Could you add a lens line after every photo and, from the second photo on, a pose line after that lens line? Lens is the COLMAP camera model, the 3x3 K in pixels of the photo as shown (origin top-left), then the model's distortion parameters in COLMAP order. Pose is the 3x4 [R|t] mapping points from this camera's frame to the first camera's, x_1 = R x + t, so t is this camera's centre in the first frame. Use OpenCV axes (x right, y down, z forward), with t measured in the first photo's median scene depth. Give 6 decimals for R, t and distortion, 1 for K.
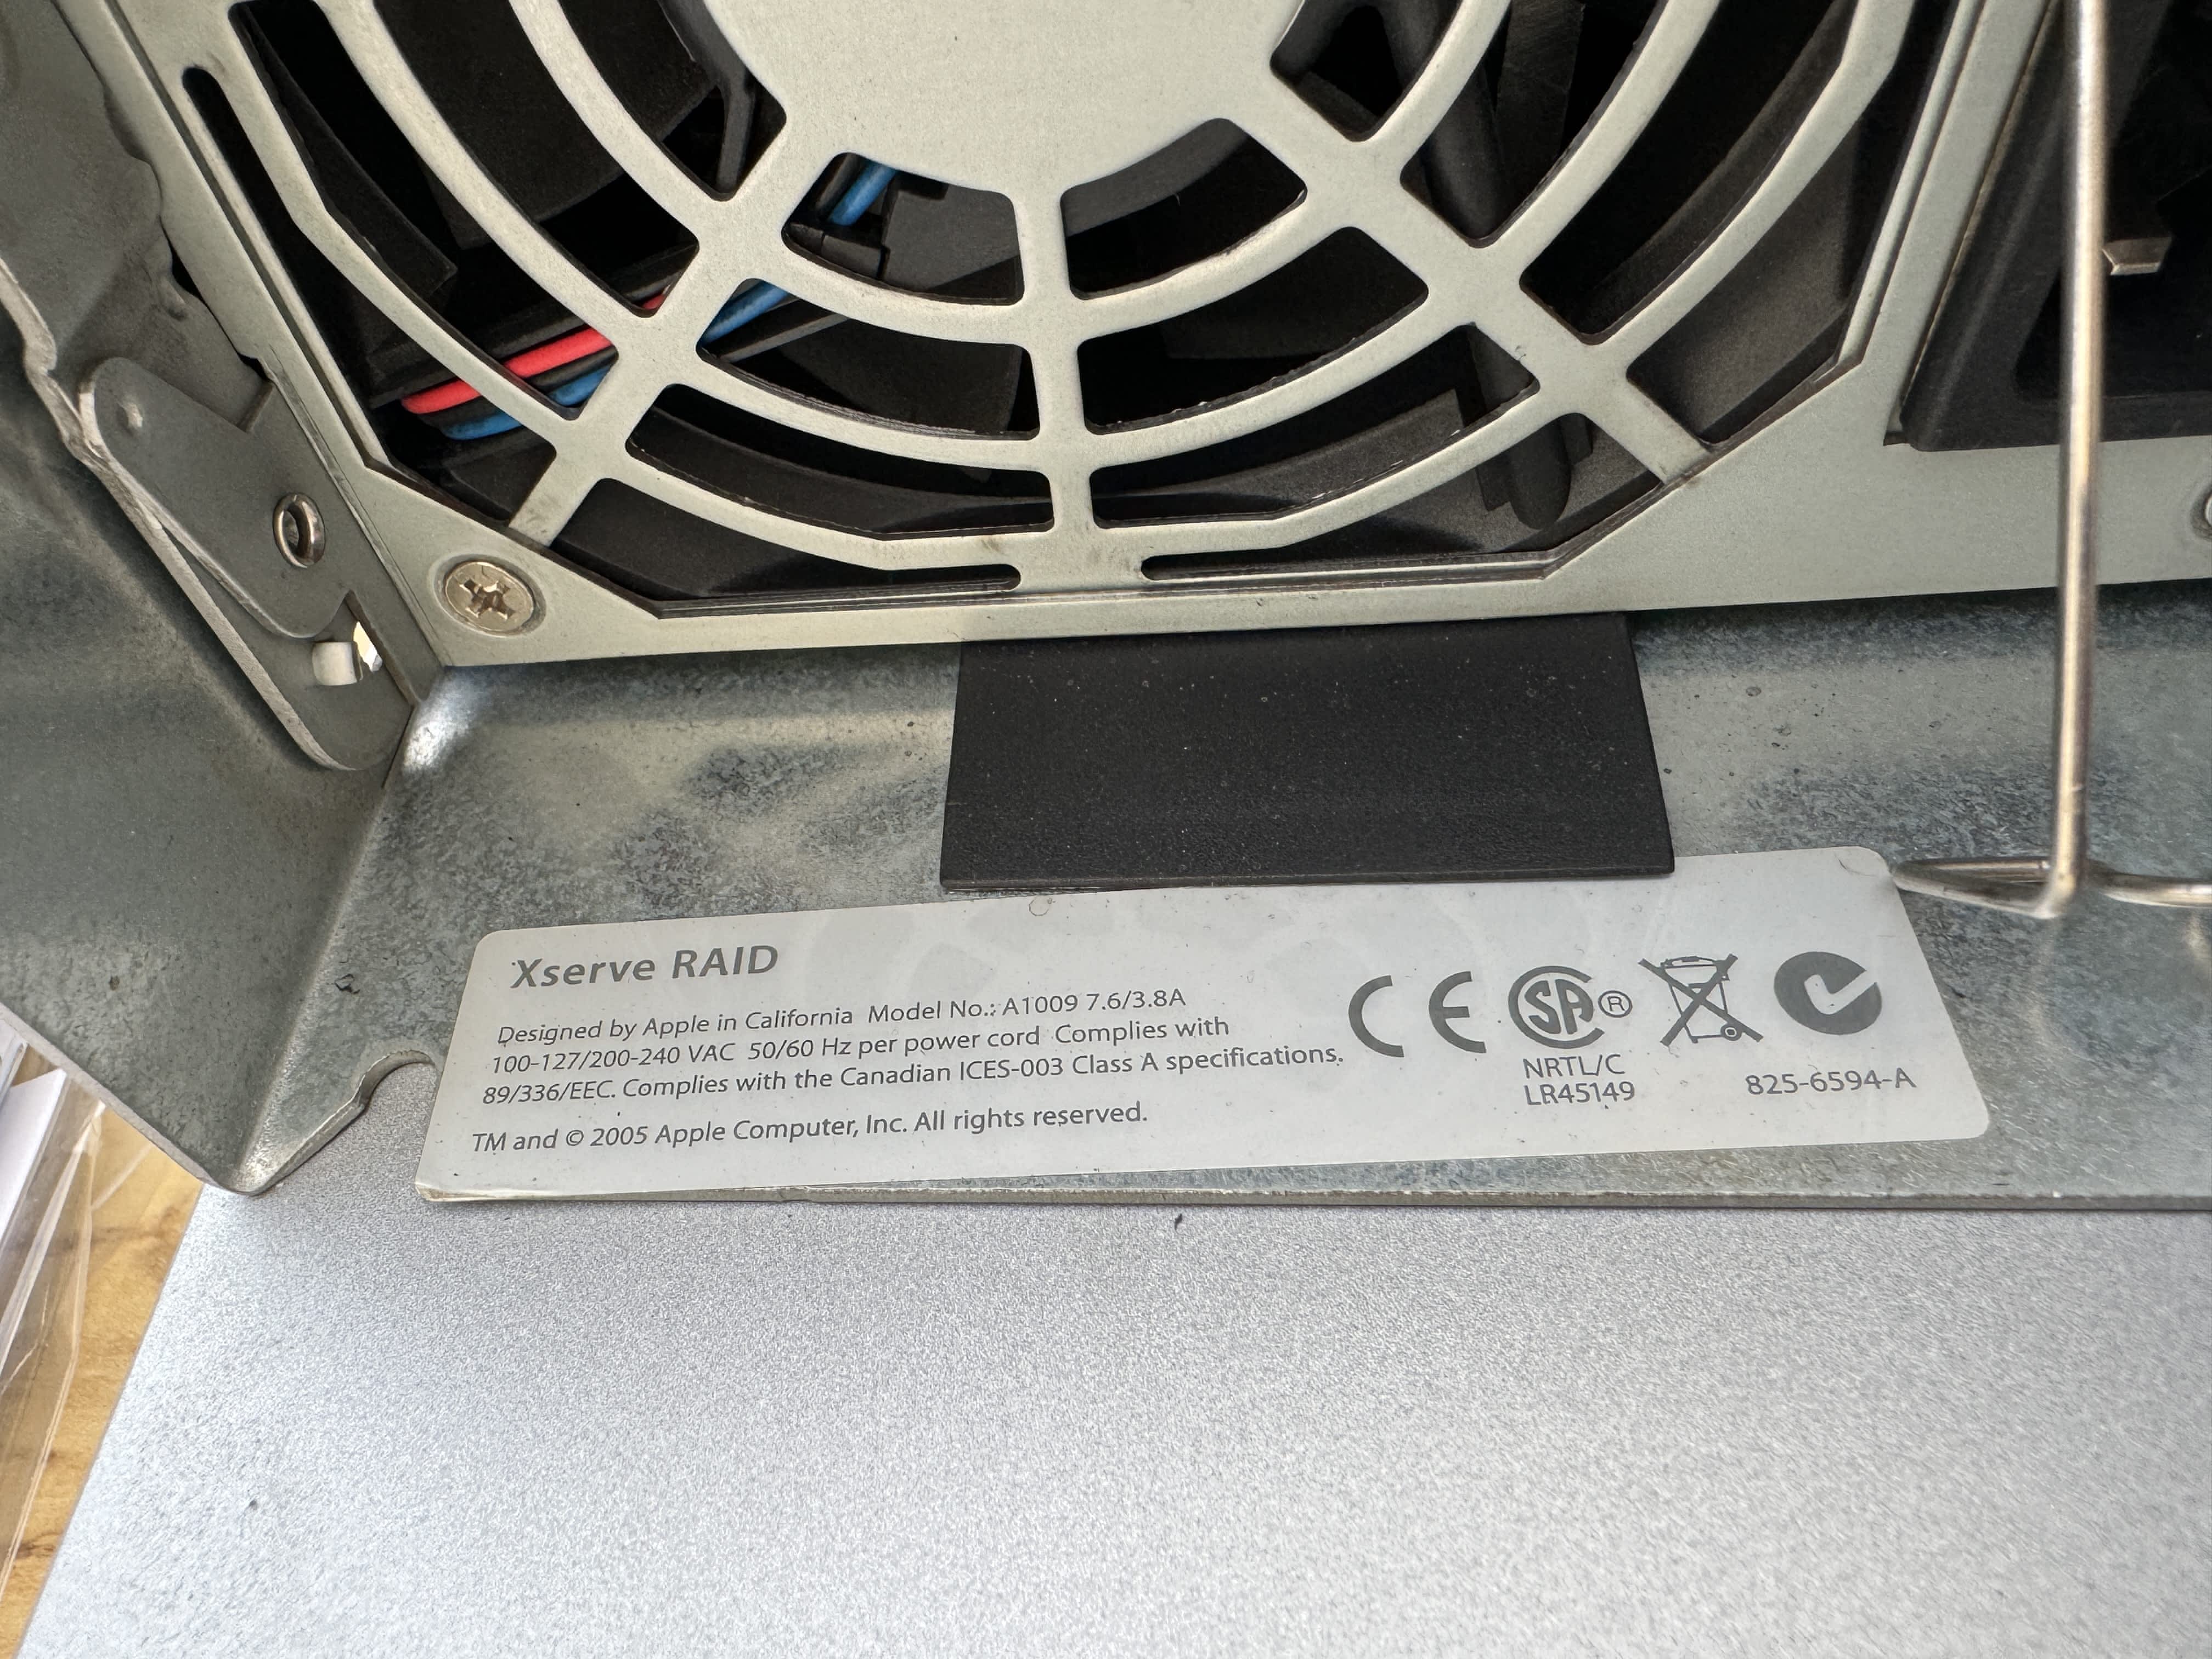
lens RADIAL K [[1914.6, 0, 1106.0], [0, 1914.6, 942.0], [0, 0, 1]] dist [0.042820, -0.117689]
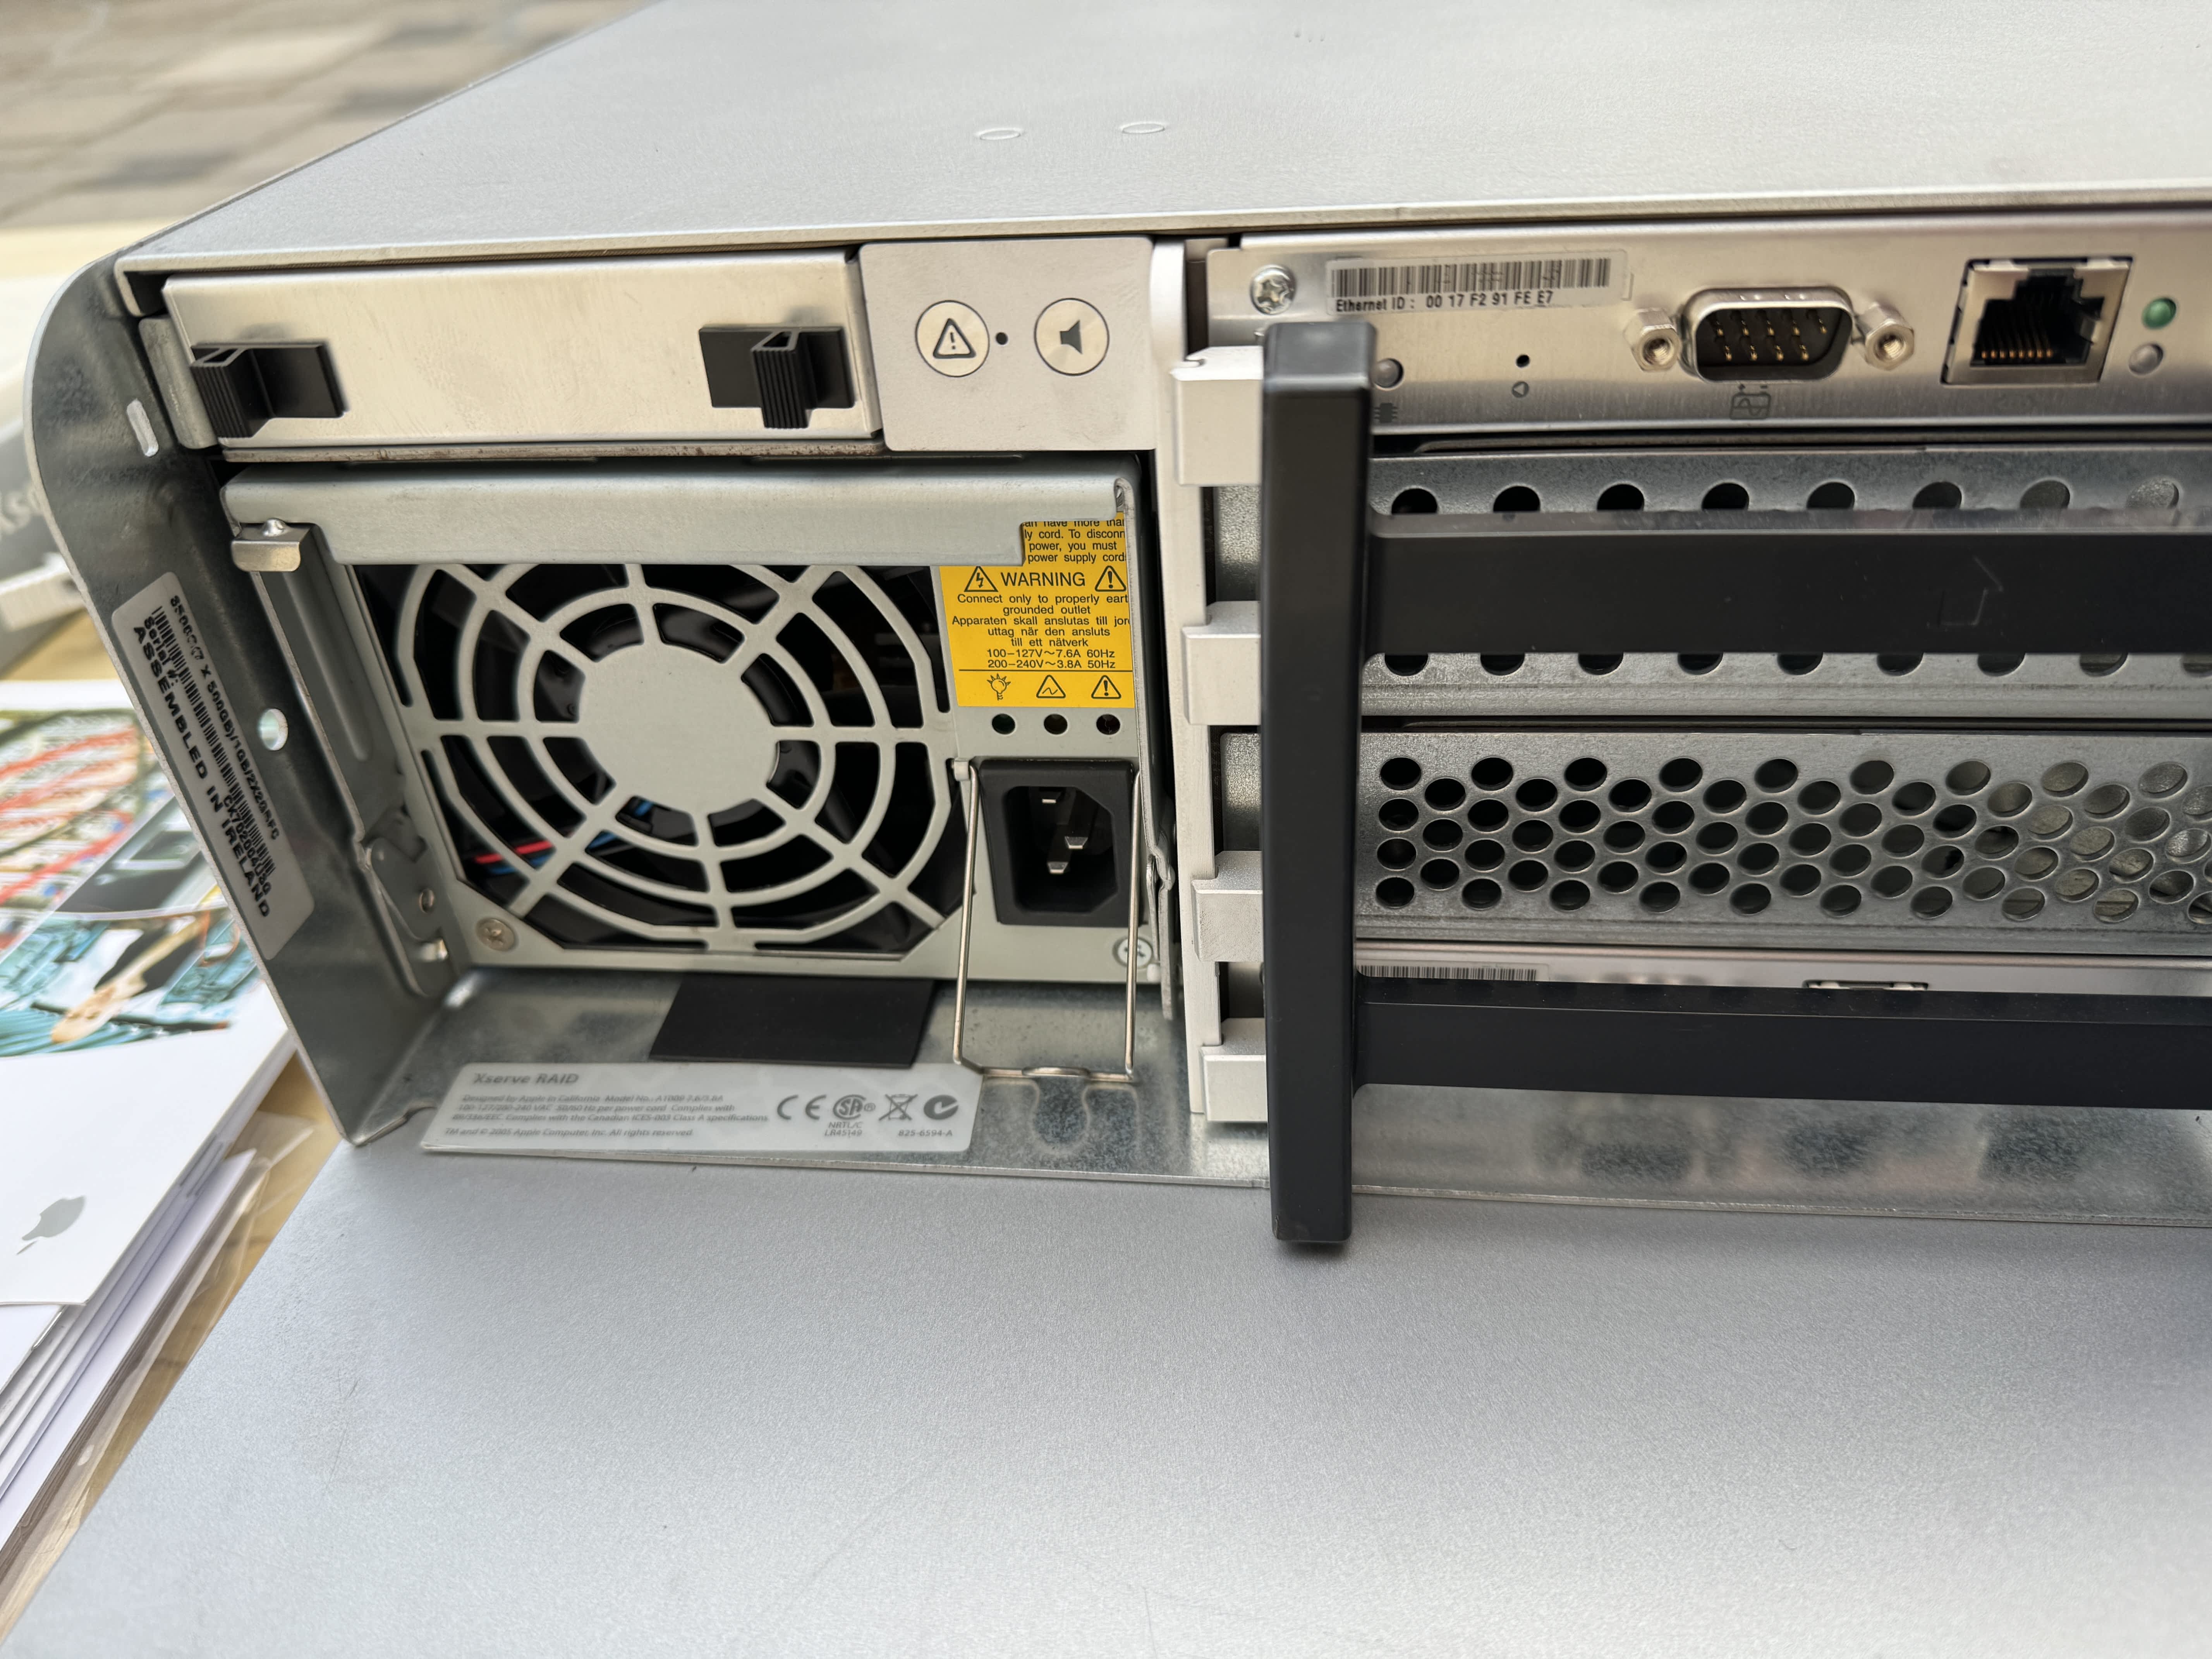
lens RADIAL K [[1532.0, 0, 1106.0], [0, 1532.0, 829.5], [0, 0, 1]] dist [-0.001782, -0.078023]
pose [[0.995142, 0.091656, 0.035935, 0.451895], [-0.076281, 0.948615, -0.307099, 0.280984], [-0.062236, 0.302866, 0.950999, -1.148990]]
